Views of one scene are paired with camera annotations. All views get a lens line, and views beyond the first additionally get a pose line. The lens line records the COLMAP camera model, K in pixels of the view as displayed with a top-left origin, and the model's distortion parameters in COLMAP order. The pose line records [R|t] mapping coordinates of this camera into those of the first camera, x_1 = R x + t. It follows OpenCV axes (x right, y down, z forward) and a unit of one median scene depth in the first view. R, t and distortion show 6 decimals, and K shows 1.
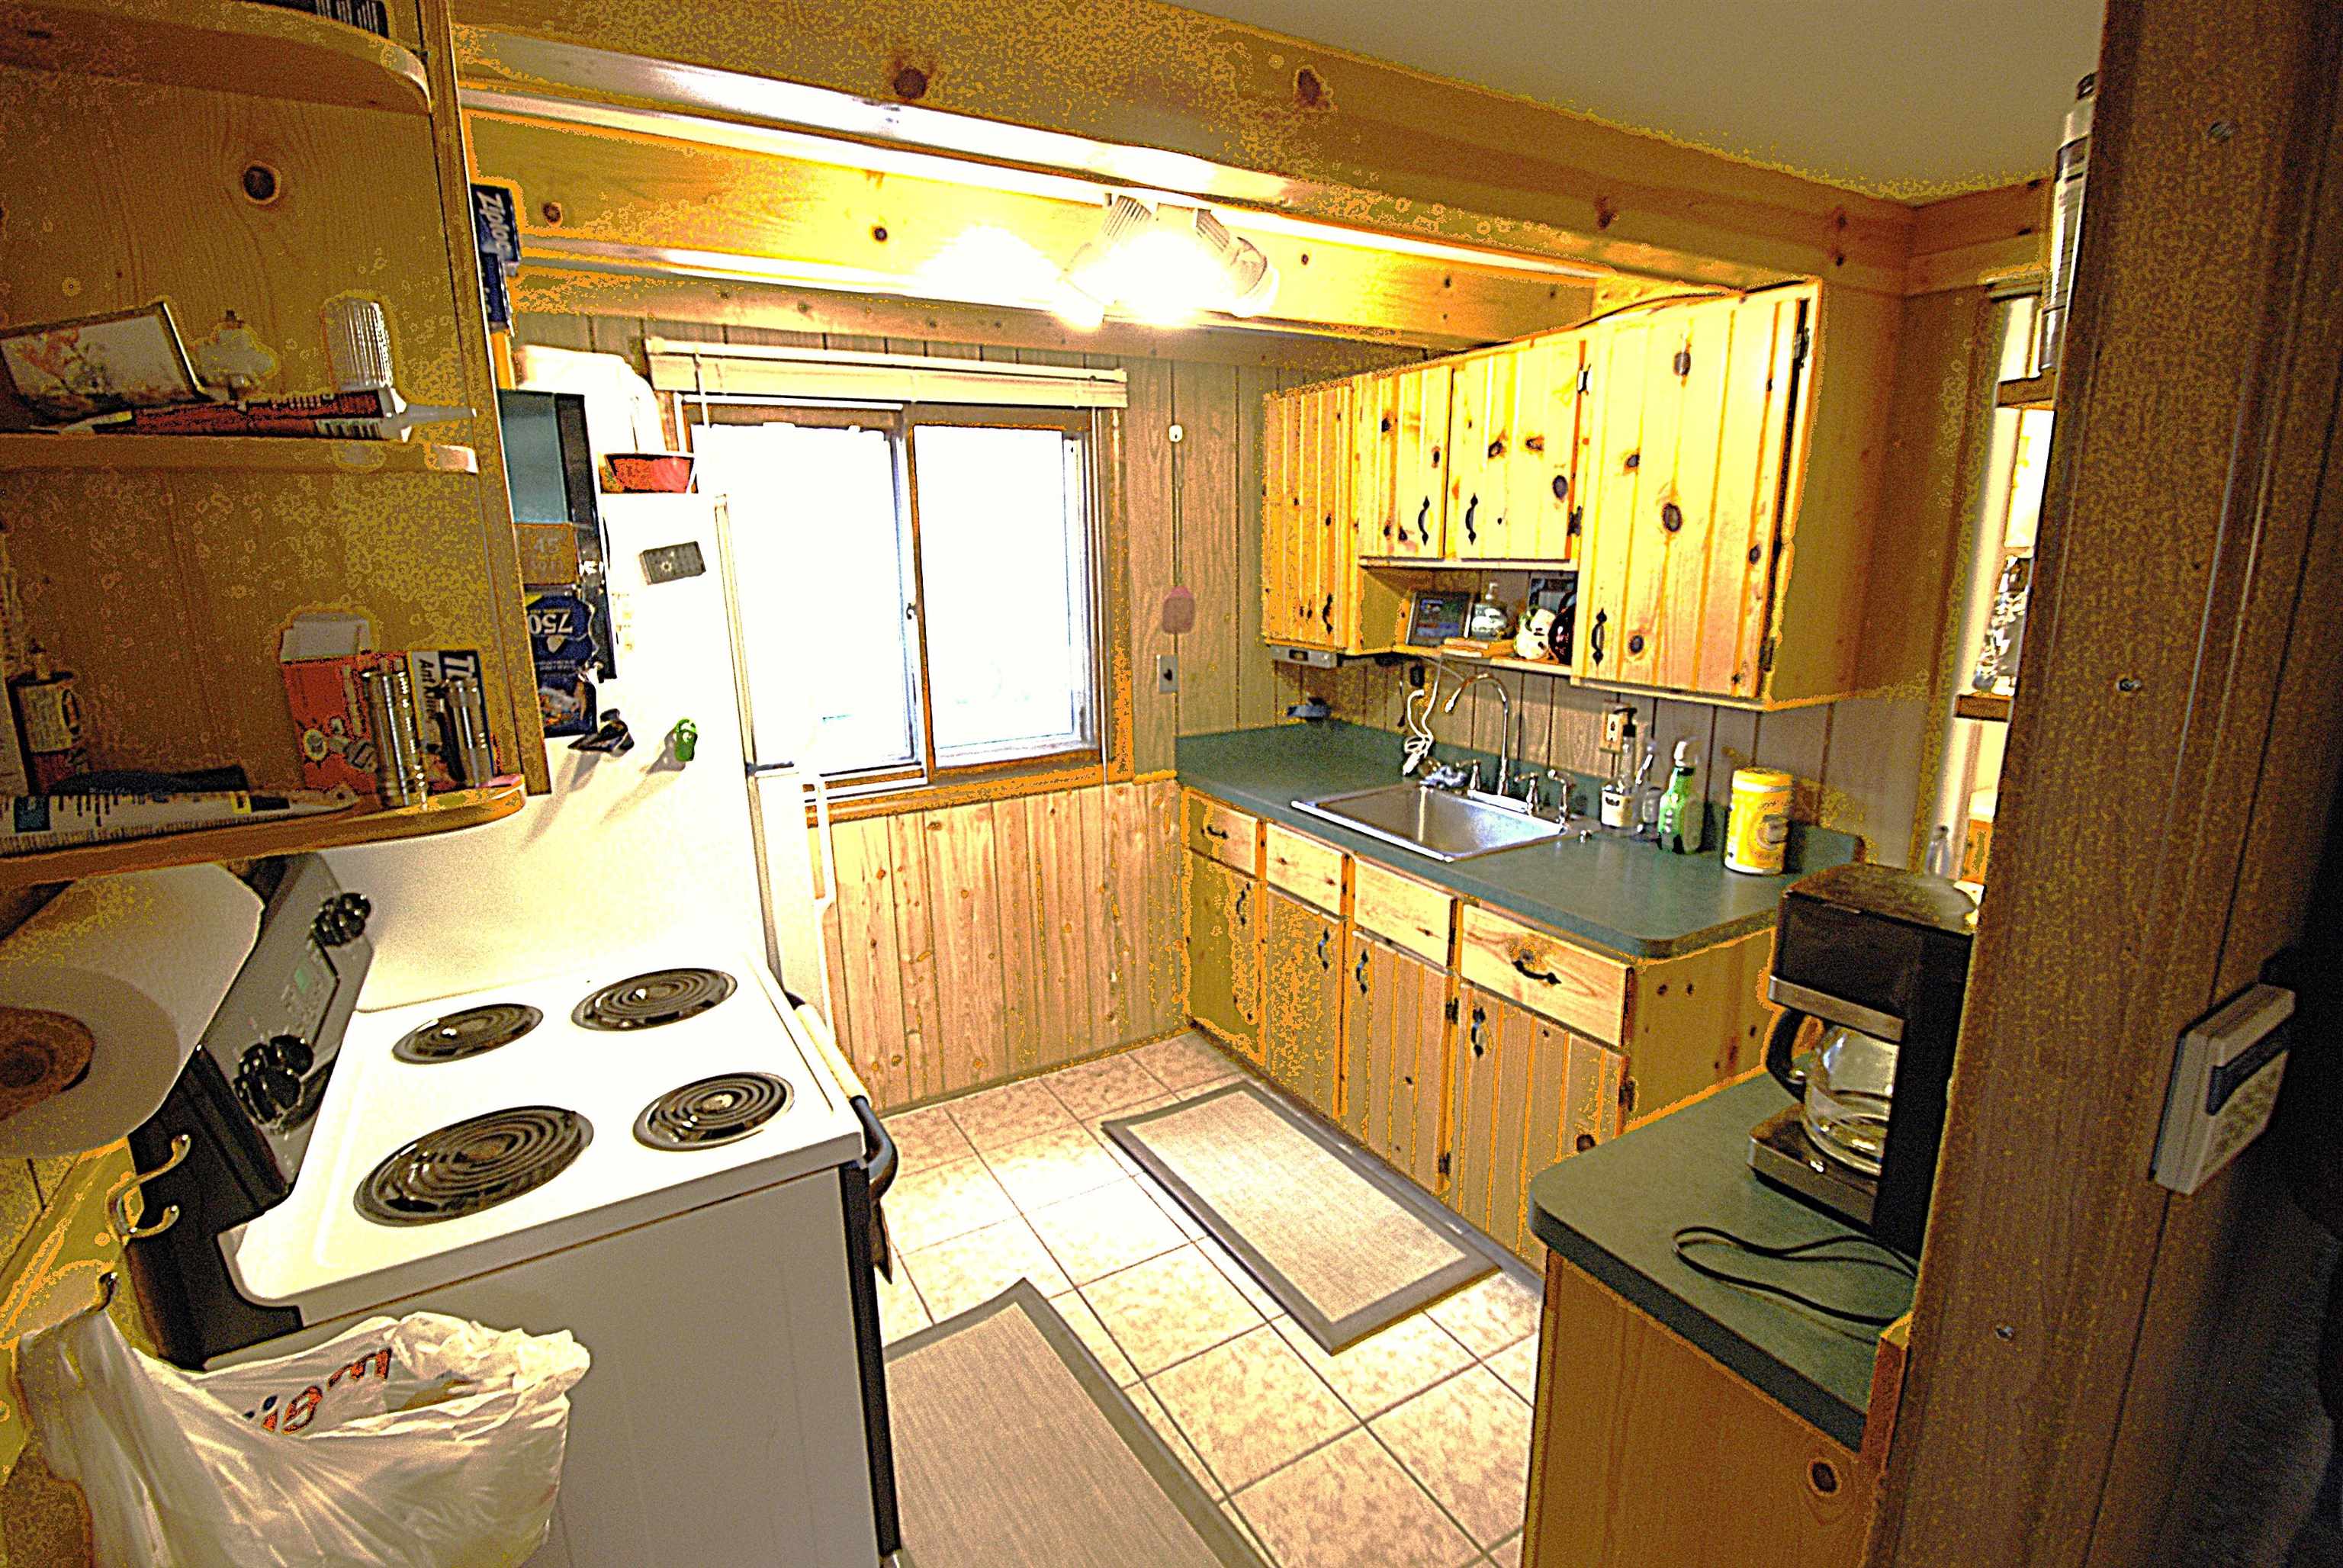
lens RADIAL K [[1070.6, 0, 1171.5], [0, 1070.6, 784.0], [0, 0, 1]] dist [0.002592, -0.011014]
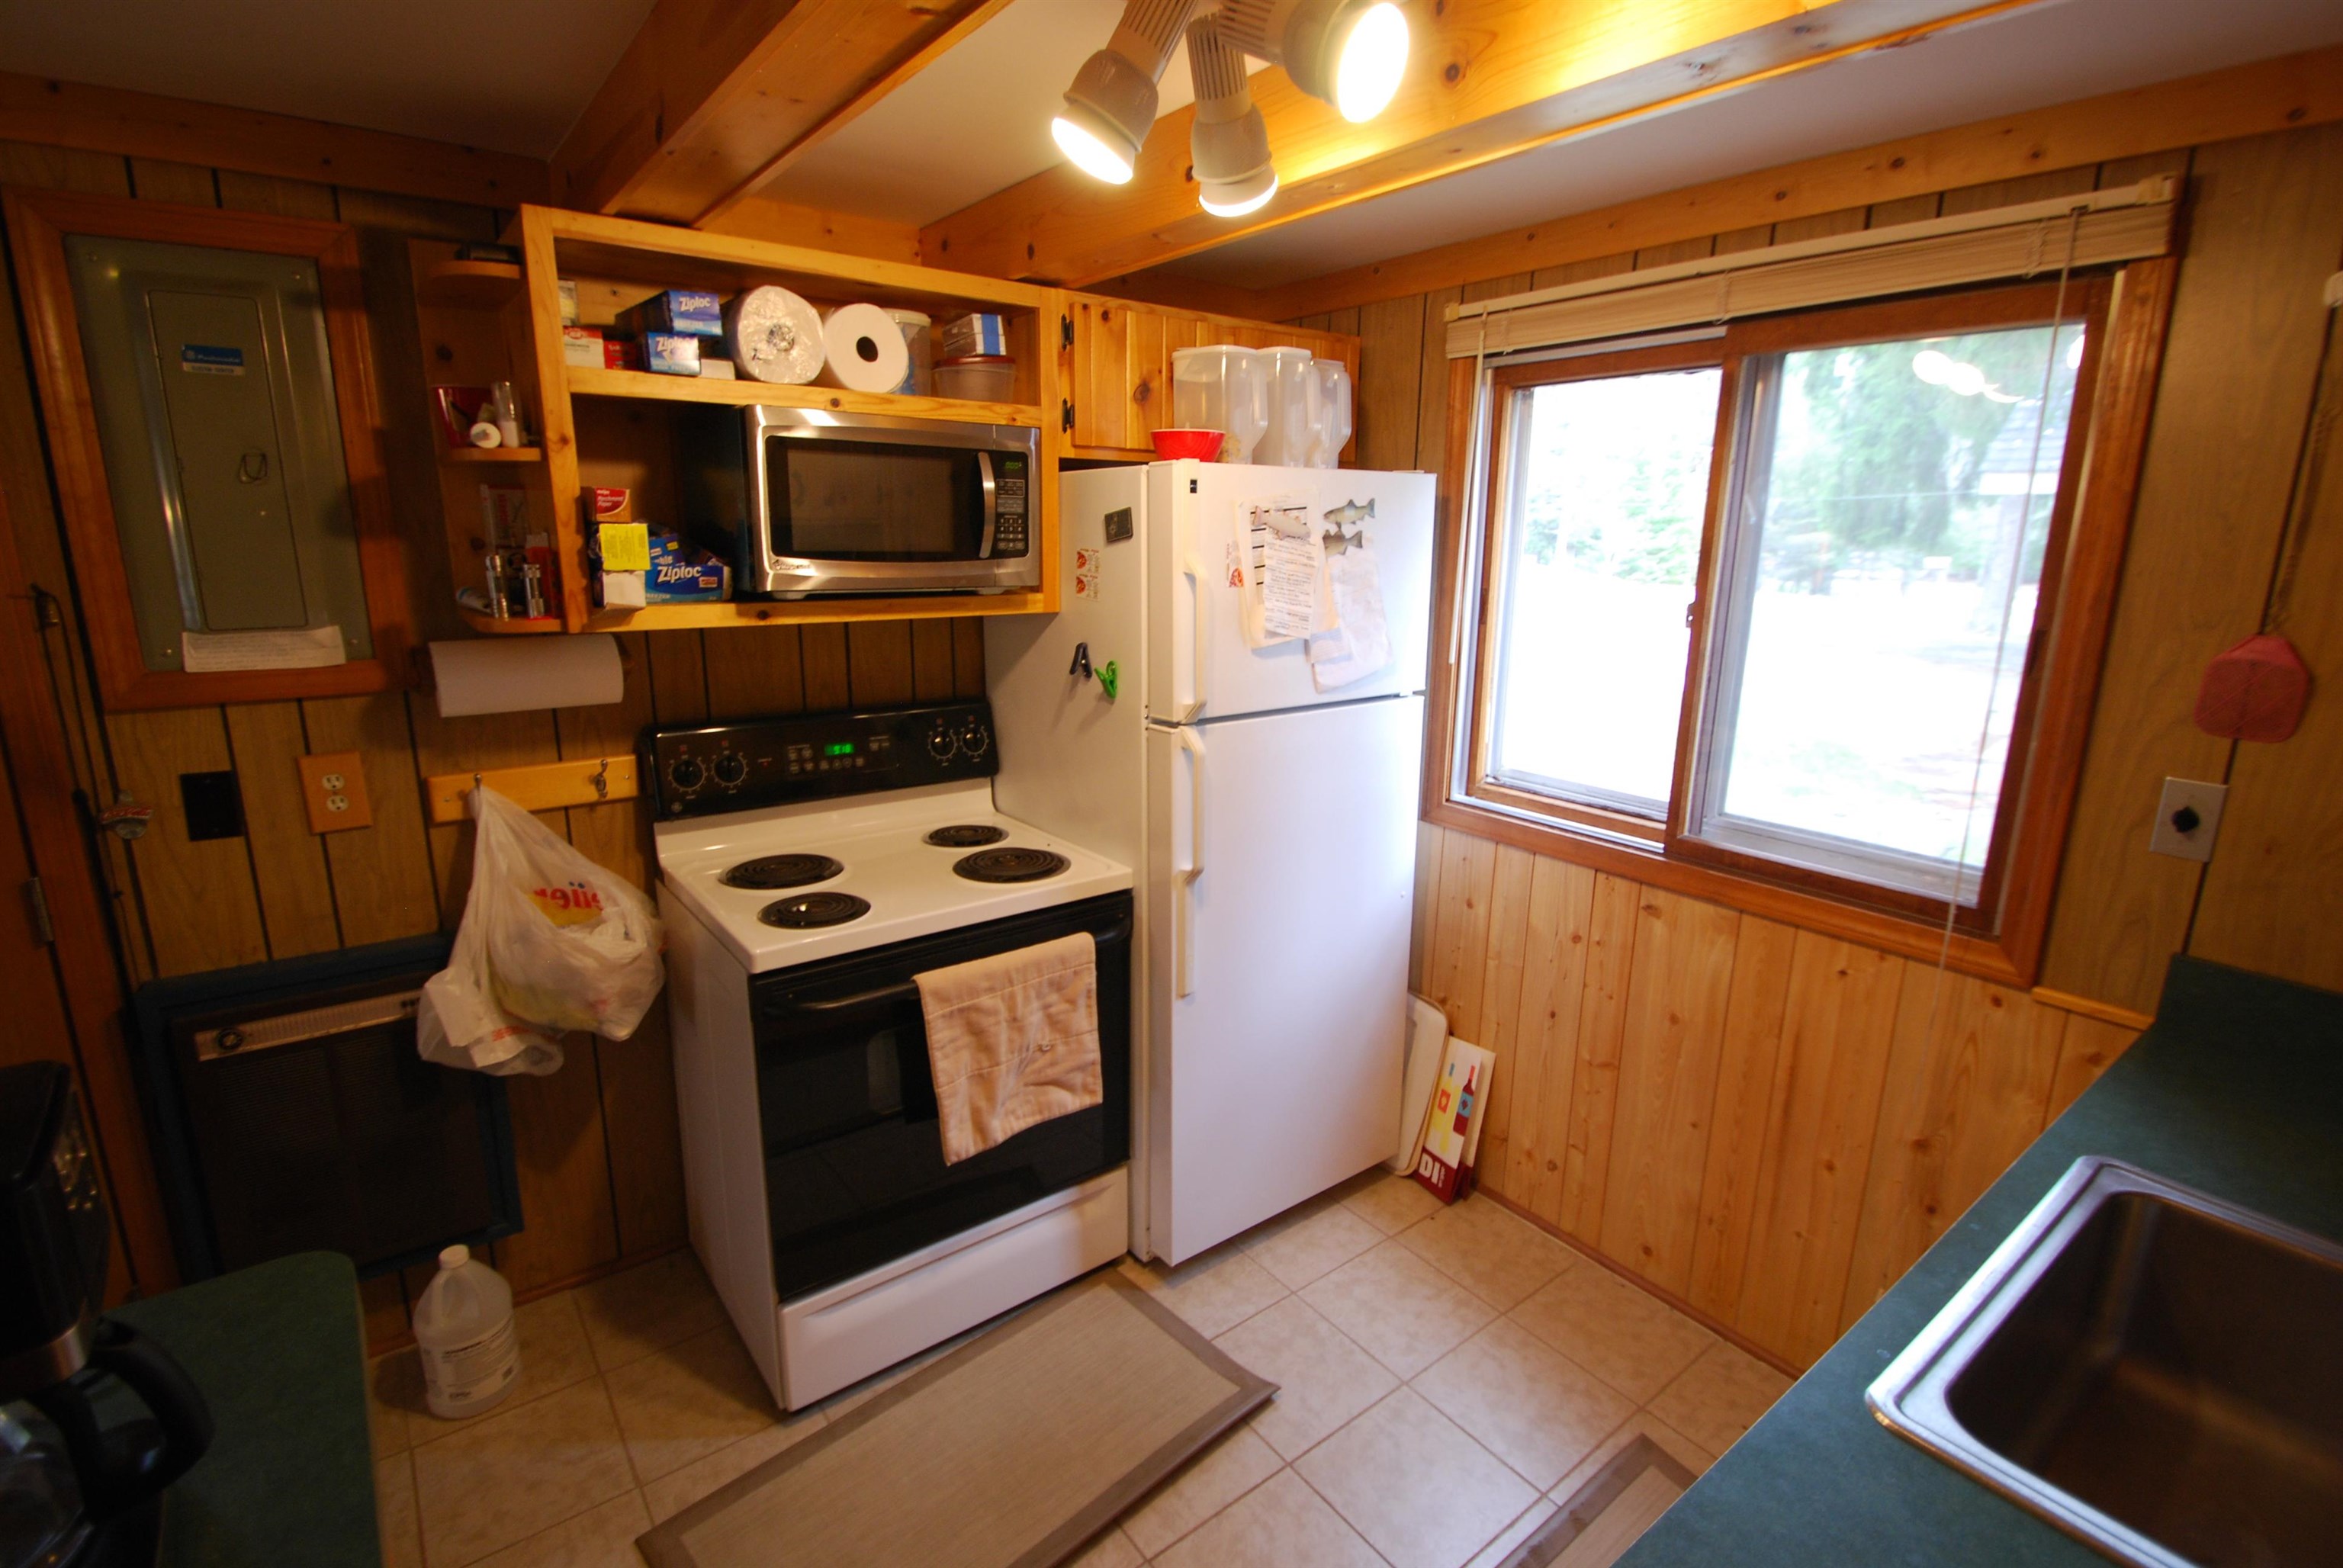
lens RADIAL K [[1099.2, 0, 1171.5], [0, 1099.2, 784.0], [0, 0, 1]] dist [0.001204, -0.012137]
pose [[0.108651, 0.250565, -0.961984, 0.439095], [-0.237881, 0.946150, 0.219573, -0.127678], [0.965198, 0.204981, 0.162404, 0.539269]]
